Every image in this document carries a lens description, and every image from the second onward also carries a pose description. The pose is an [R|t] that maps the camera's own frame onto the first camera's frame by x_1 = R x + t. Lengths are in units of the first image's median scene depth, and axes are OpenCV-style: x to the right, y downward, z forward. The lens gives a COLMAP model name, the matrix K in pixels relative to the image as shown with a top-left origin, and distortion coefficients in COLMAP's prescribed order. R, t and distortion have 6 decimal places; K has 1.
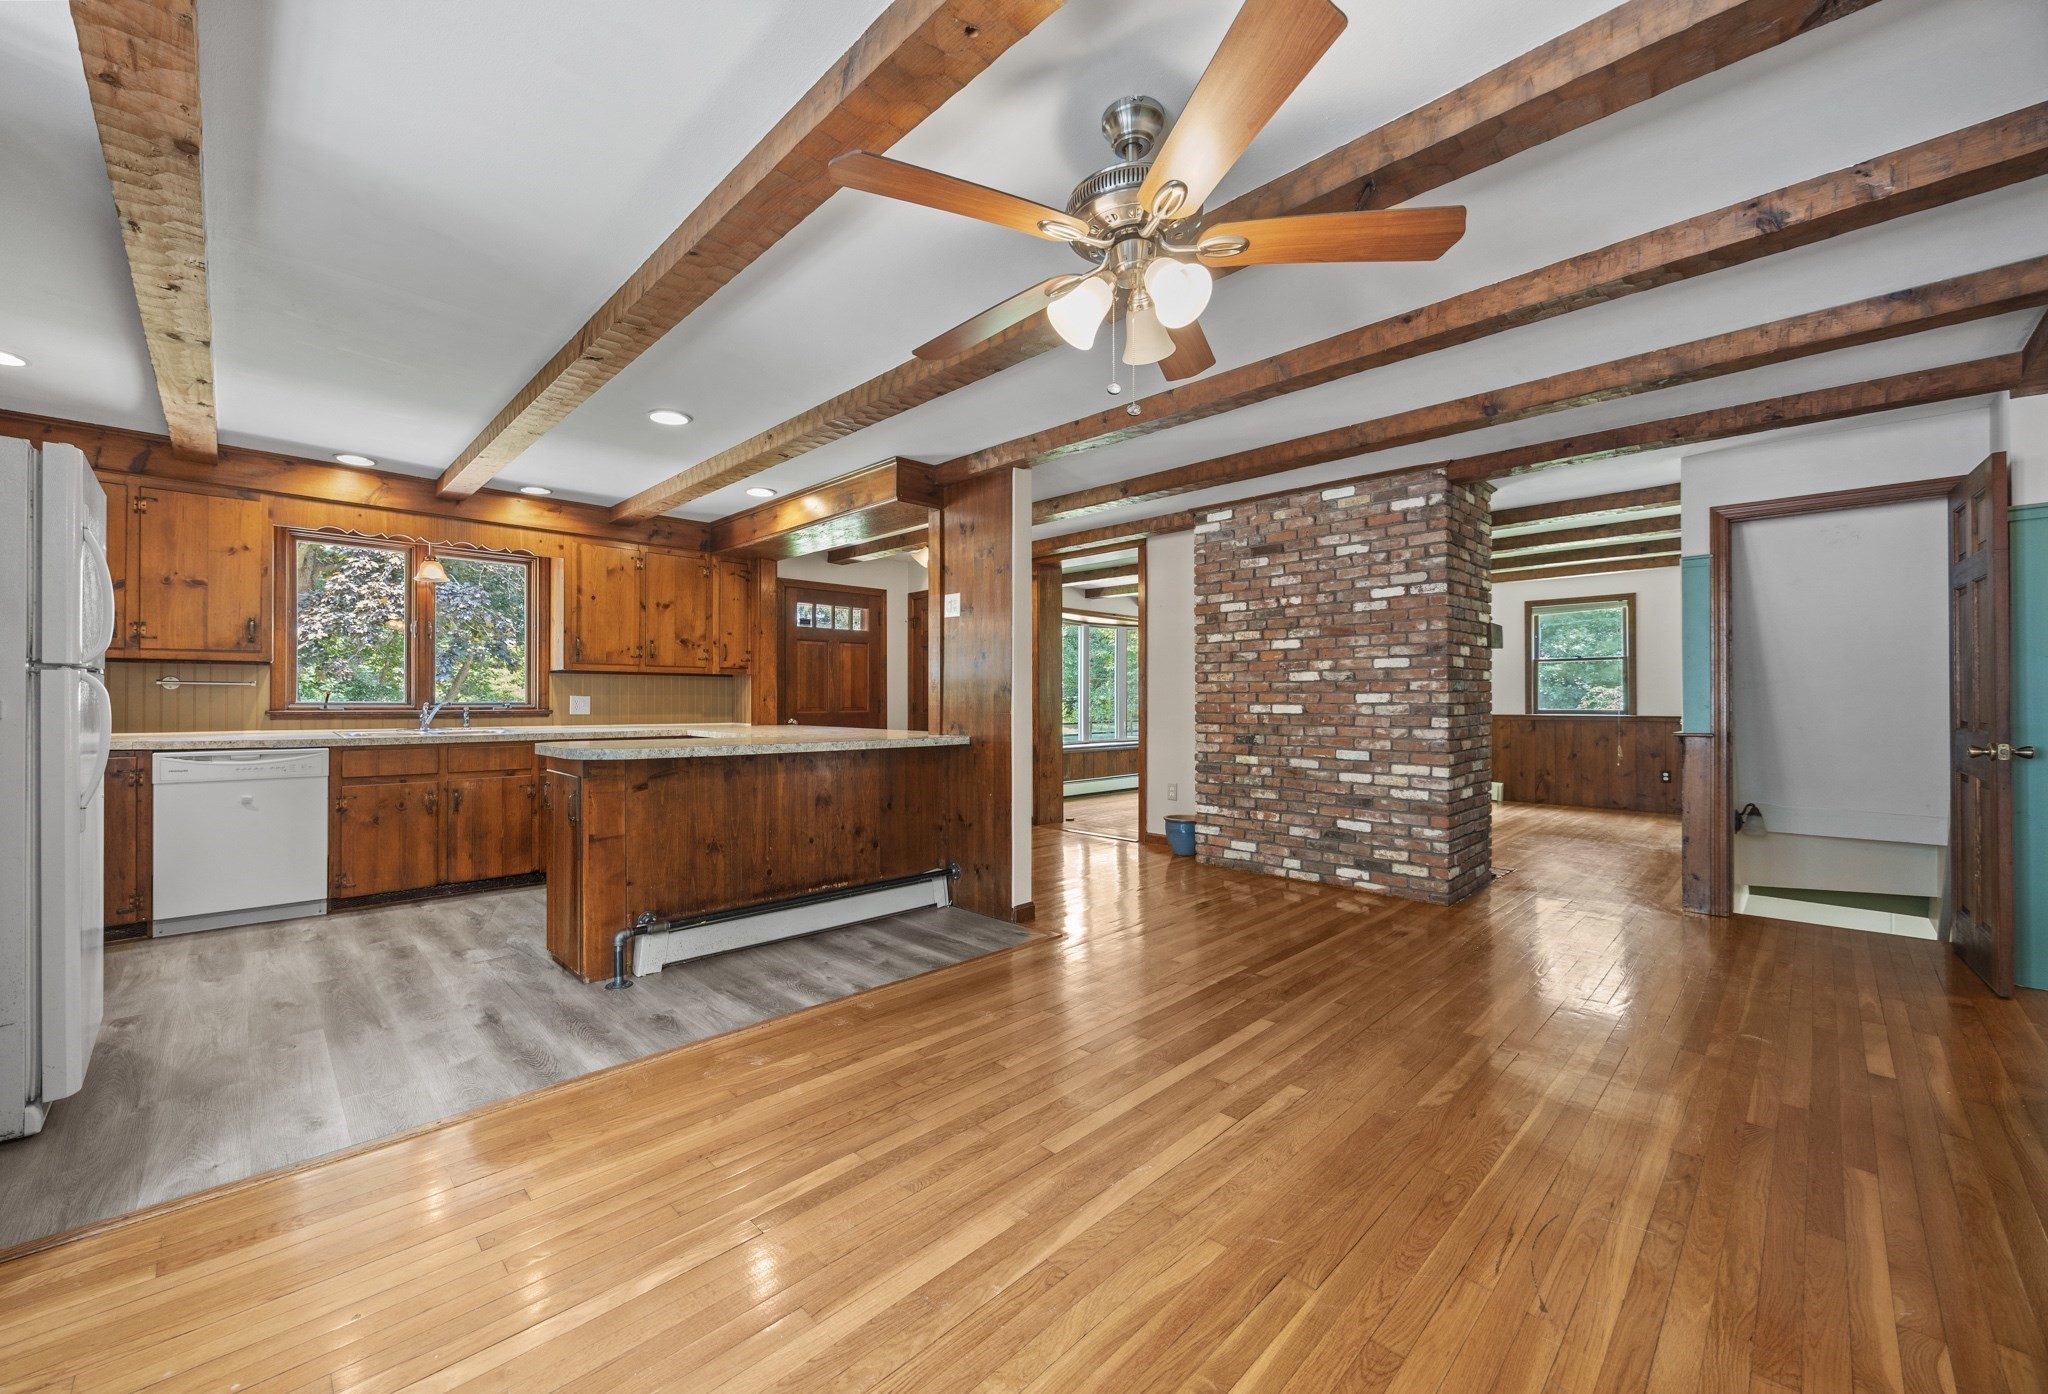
lens RADIAL K [[794.0, 0, 1011.6], [0, 794.0, 698.5], [0, 0, 1]] dist [-0.007514, 0.000192]
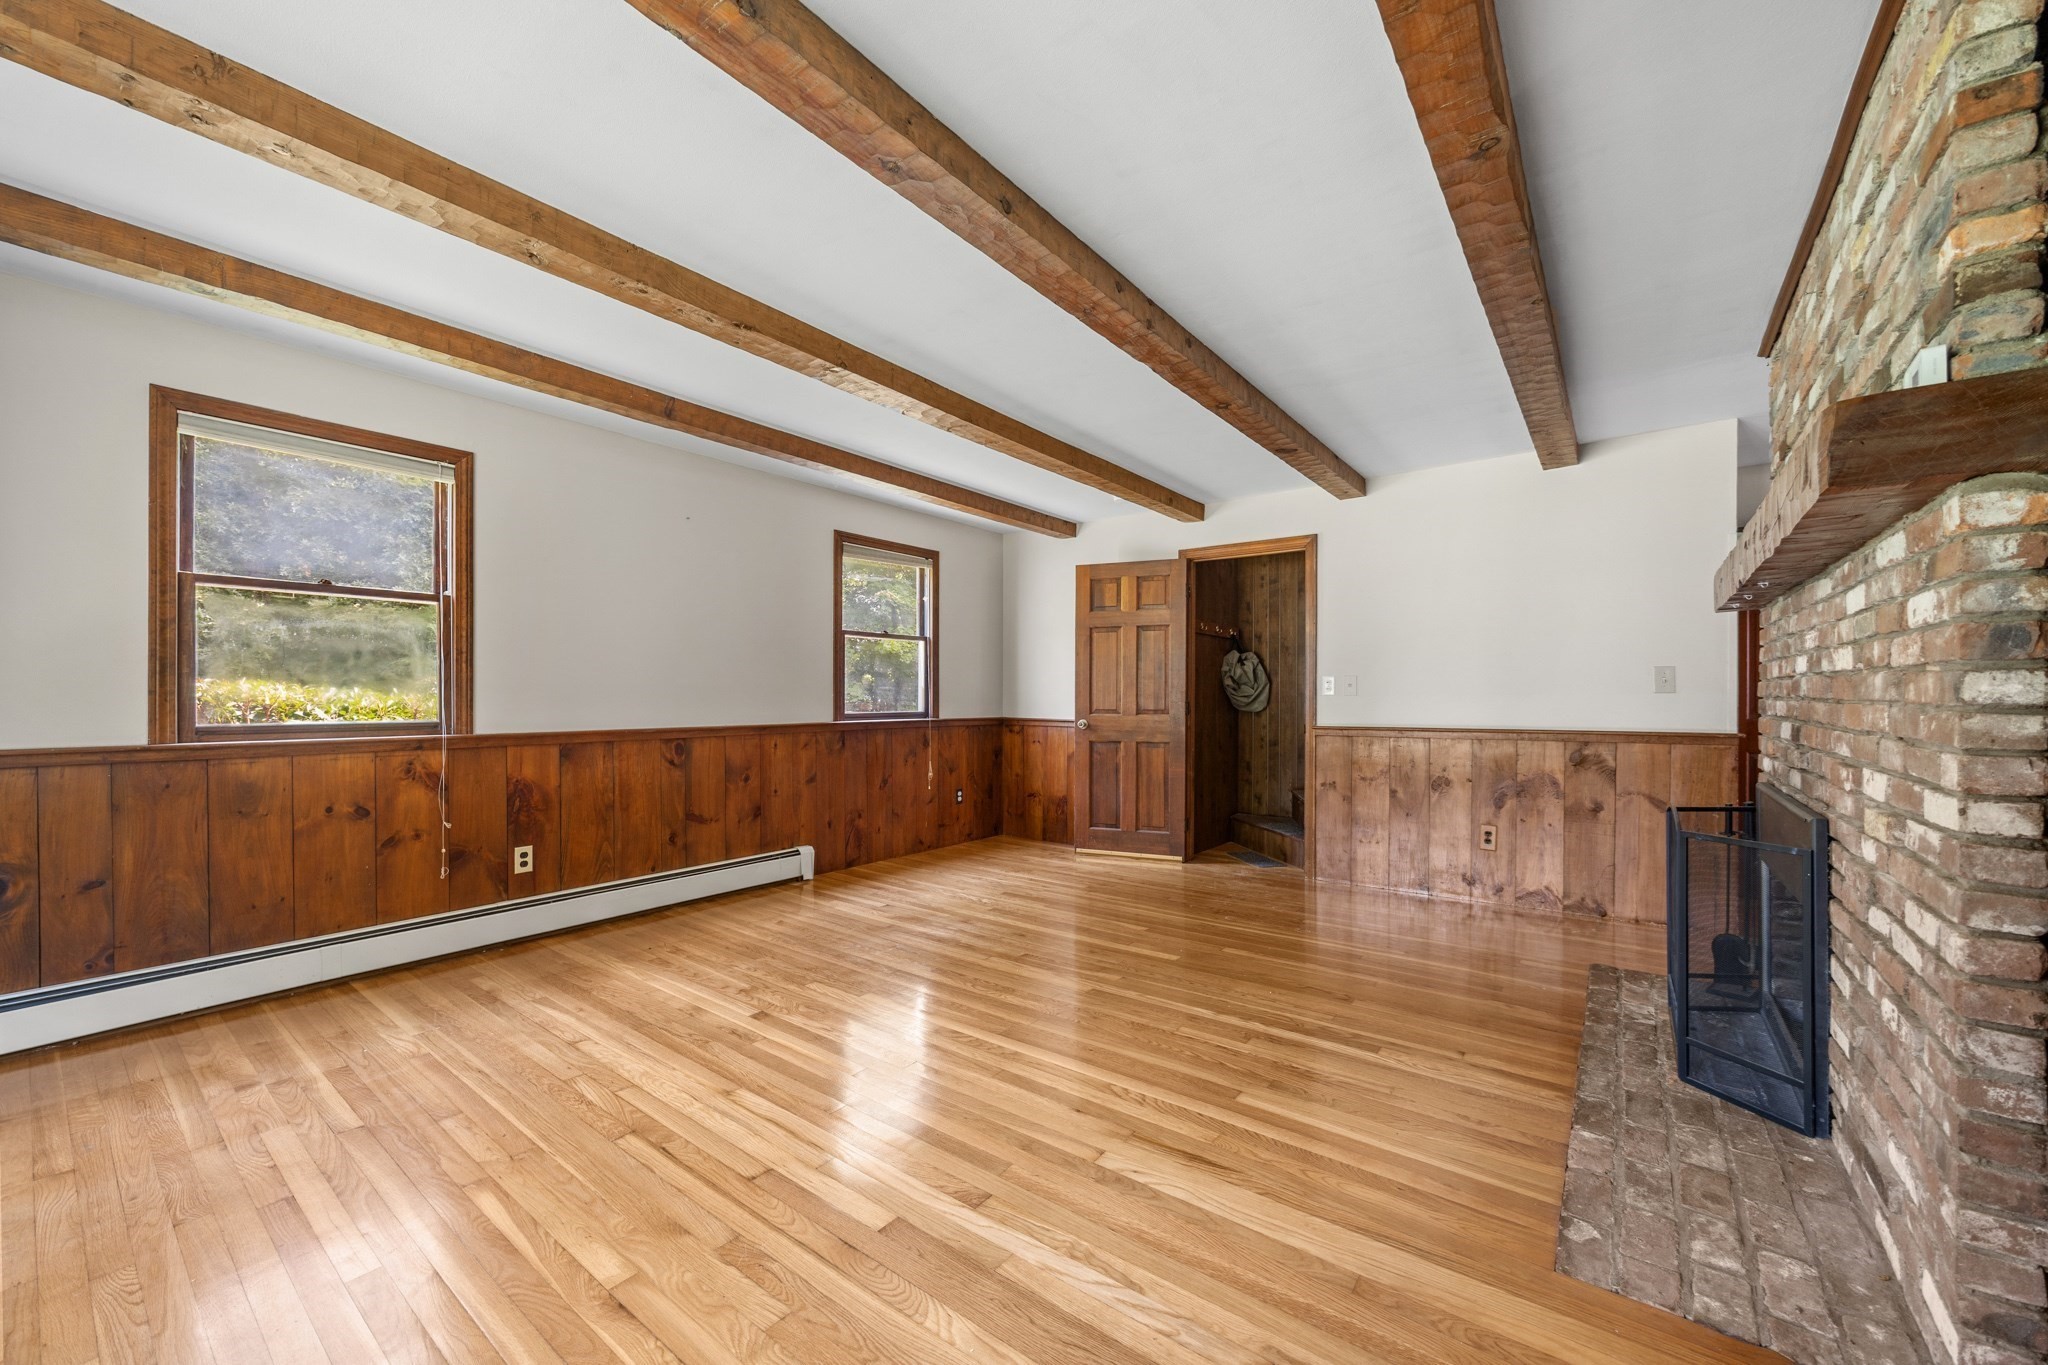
lens RADIAL K [[779.6, 0, 1036.3], [0, 779.6, 696.8], [0, 0, 1]] dist [-0.004287, 0.000027]
pose [[-0.142421, 0.002801, 0.989802, 0.124546], [-0.000203, 0.999996, -0.002859, 0.007400], [-0.989806, -0.000608, -0.142420, 2.115289]]
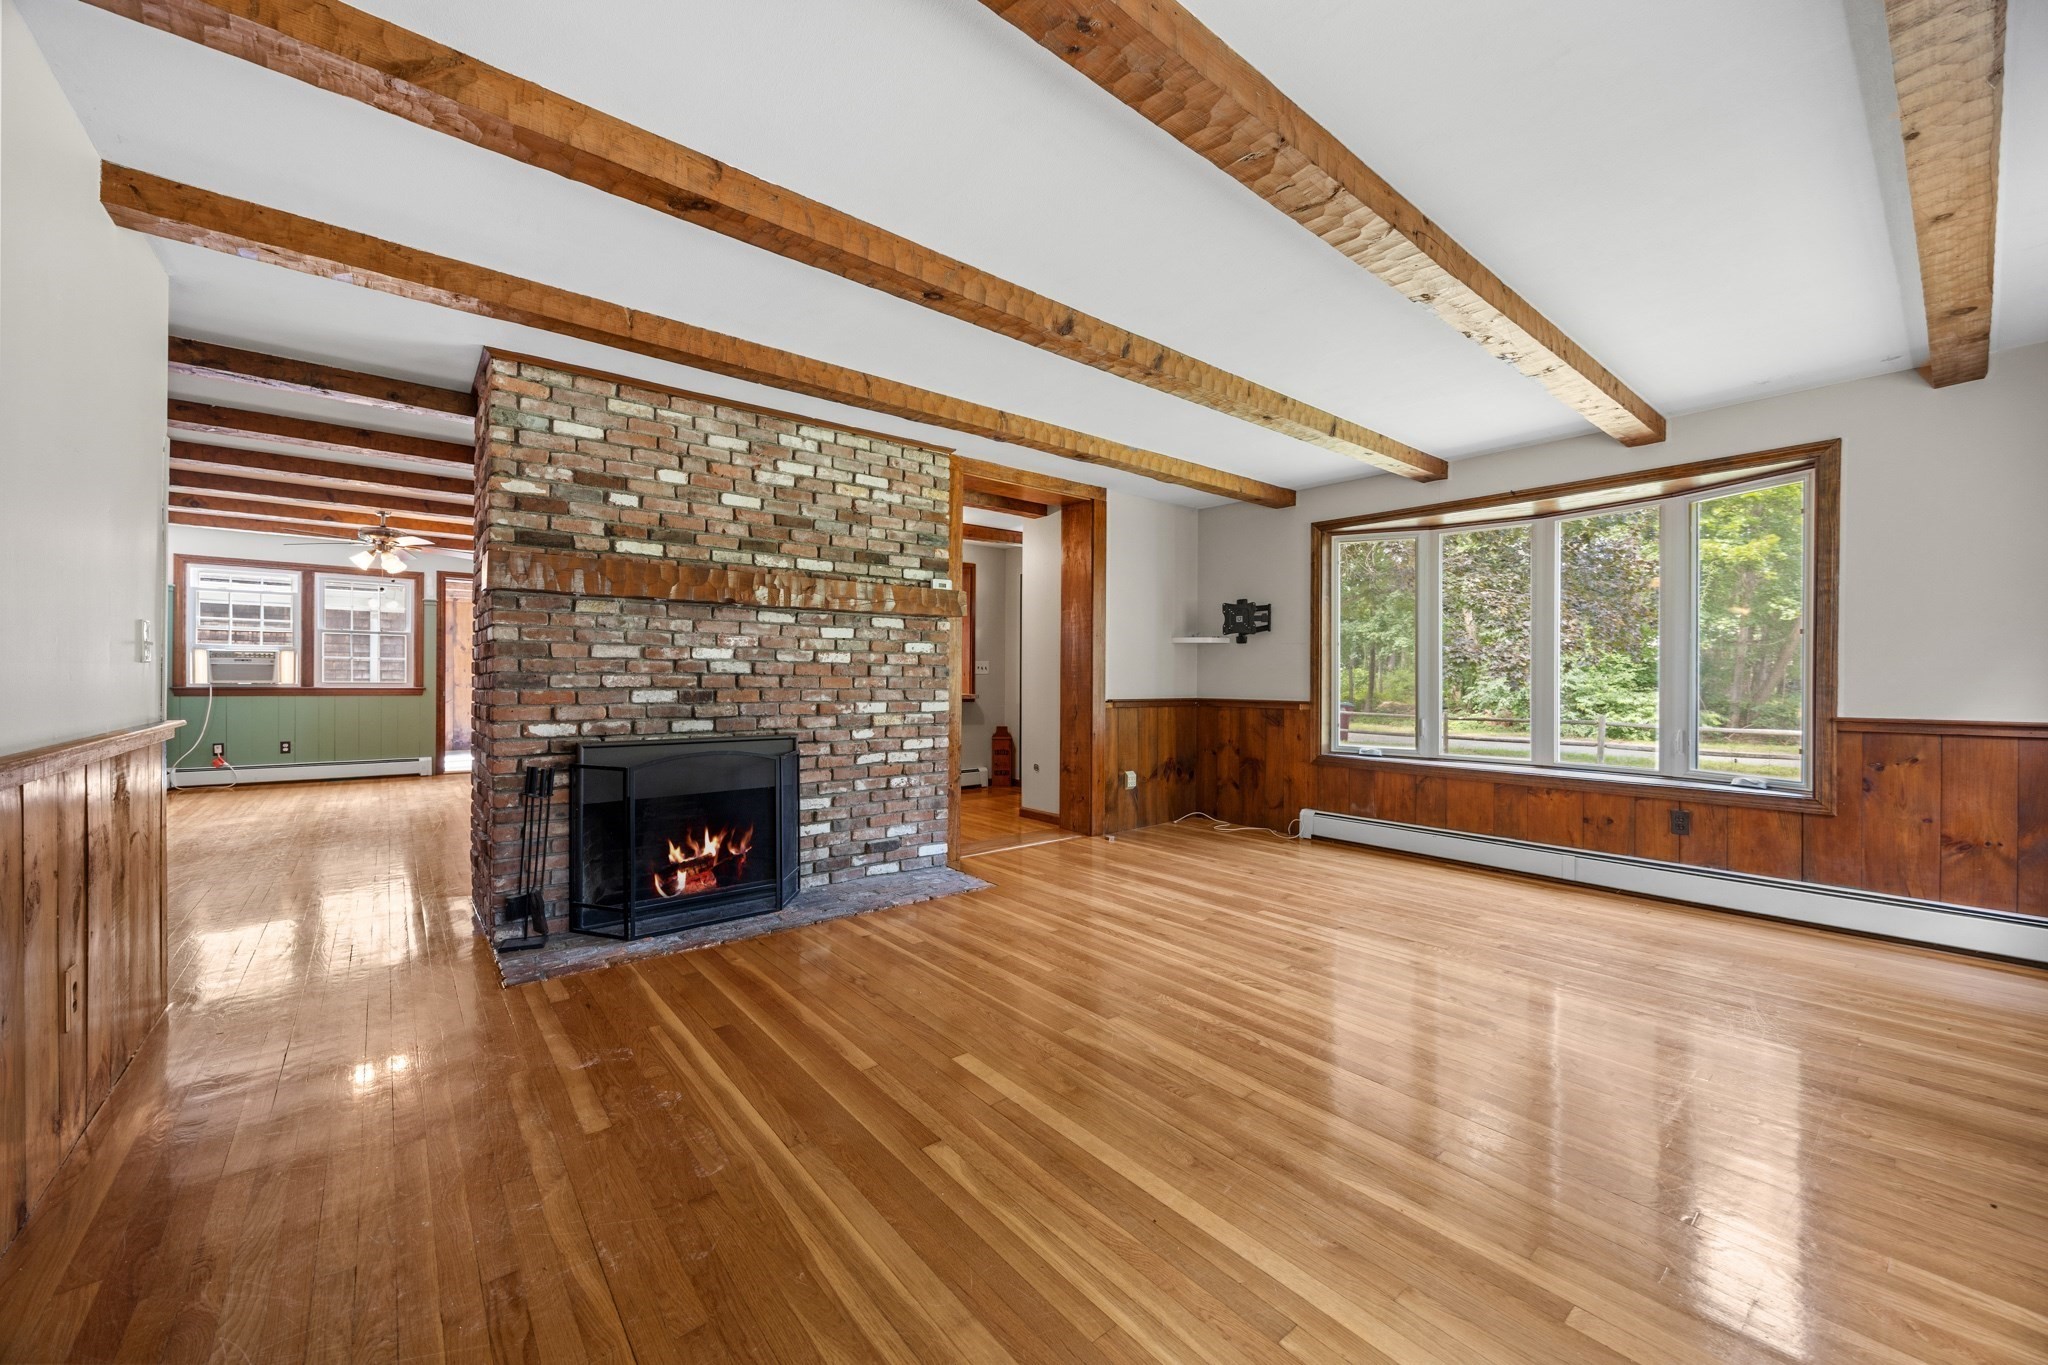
lens RADIAL K [[779.6, 0, 1022.9], [0, 779.6, 680.6], [0, 0, 1]] dist [-0.004287, 0.000027]
pose [[-0.099475, 0.003353, -0.995034, 1.534821], [-0.004712, 0.999982, 0.003841, 0.008565], [0.995029, 0.005070, -0.099458, 1.941296]]
